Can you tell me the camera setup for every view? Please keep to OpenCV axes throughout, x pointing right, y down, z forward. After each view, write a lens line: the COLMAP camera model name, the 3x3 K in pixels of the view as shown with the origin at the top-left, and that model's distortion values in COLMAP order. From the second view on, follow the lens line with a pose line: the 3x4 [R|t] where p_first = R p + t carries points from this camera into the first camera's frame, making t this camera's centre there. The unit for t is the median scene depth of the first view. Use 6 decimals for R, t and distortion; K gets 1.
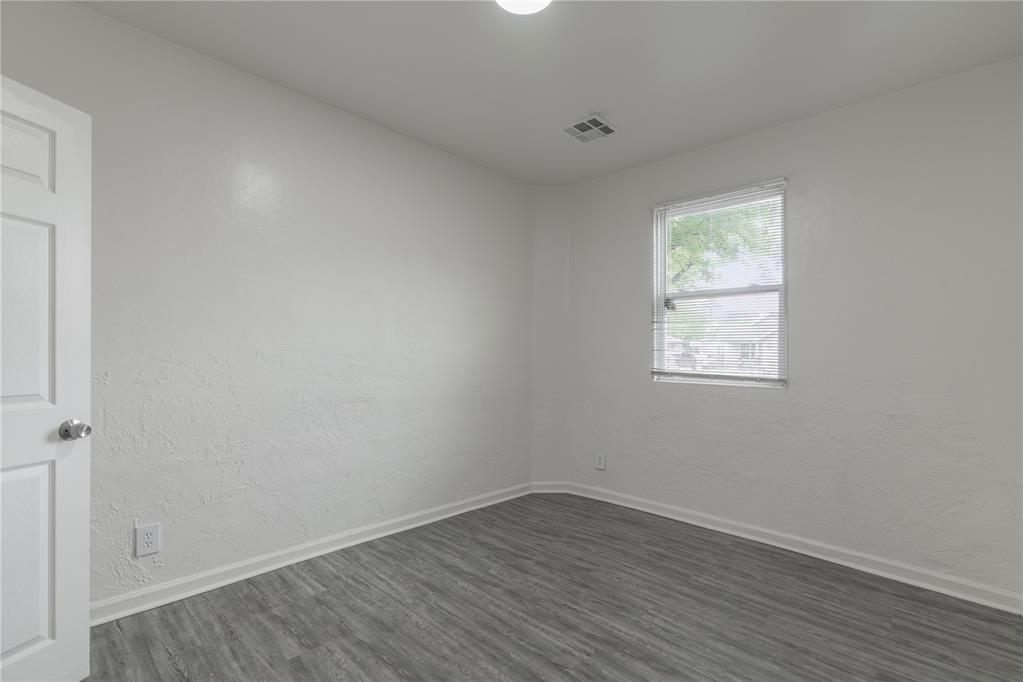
lens RADIAL K [[463.3, 0, 500.3], [0, 463.3, 355.7], [0, 0, 1]] dist [-0.008137, 0.001827]
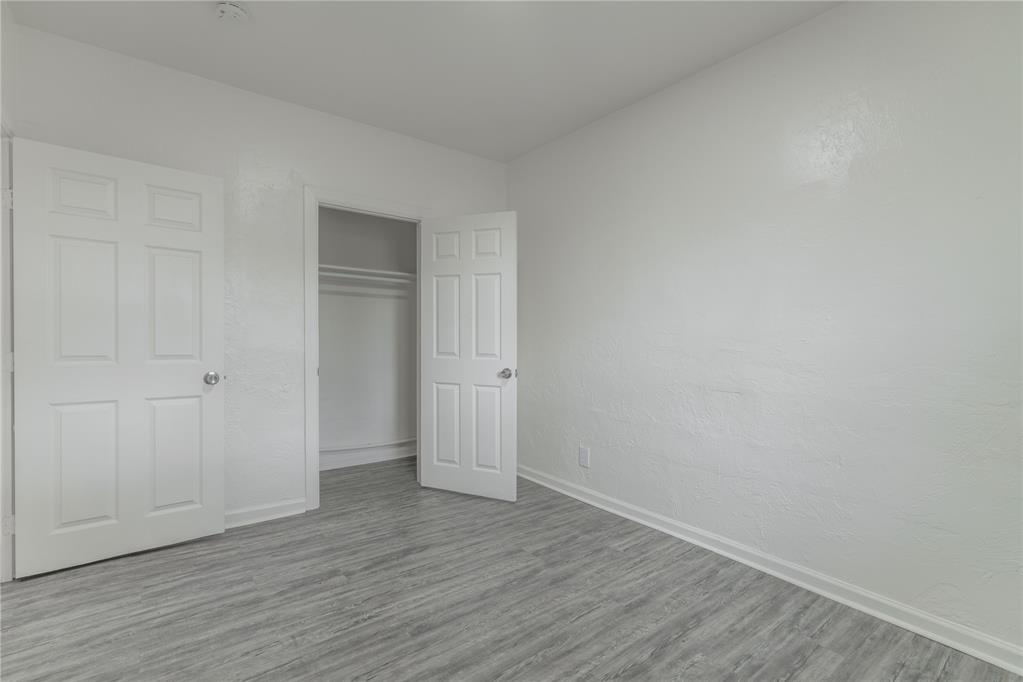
lens RADIAL K [[463.3, 0, 513.2], [0, 463.3, 341.6], [0, 0, 1]] dist [-0.008137, 0.001827]
pose [[-0.126231, 0.007087, -0.991976, 0.781981], [-0.010798, 0.999905, 0.008518, 0.003100], [0.991942, 0.011786, -0.126143, 0.929470]]
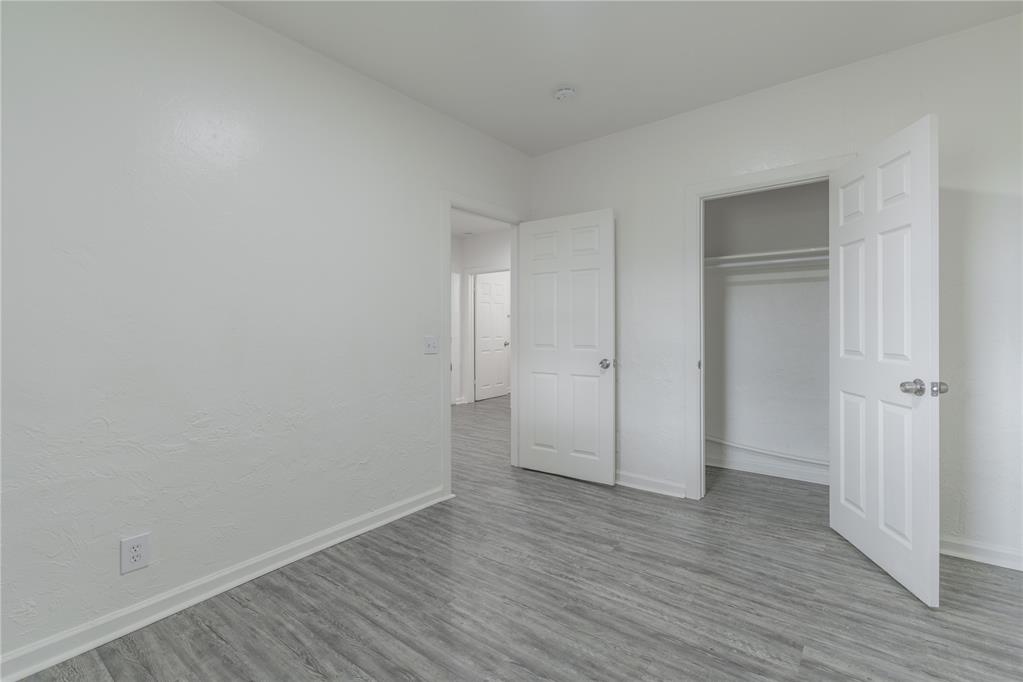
lens RADIAL K [[463.3, 0, 514.7], [0, 463.3, 335.0], [0, 0, 1]] dist [-0.008137, 0.001827]
pose [[-0.992542, 0.003824, -0.121843, 0.197888], [0.003019, 0.999972, 0.006789, 0.008715], [0.121865, 0.006370, -0.992526, 1.509349]]
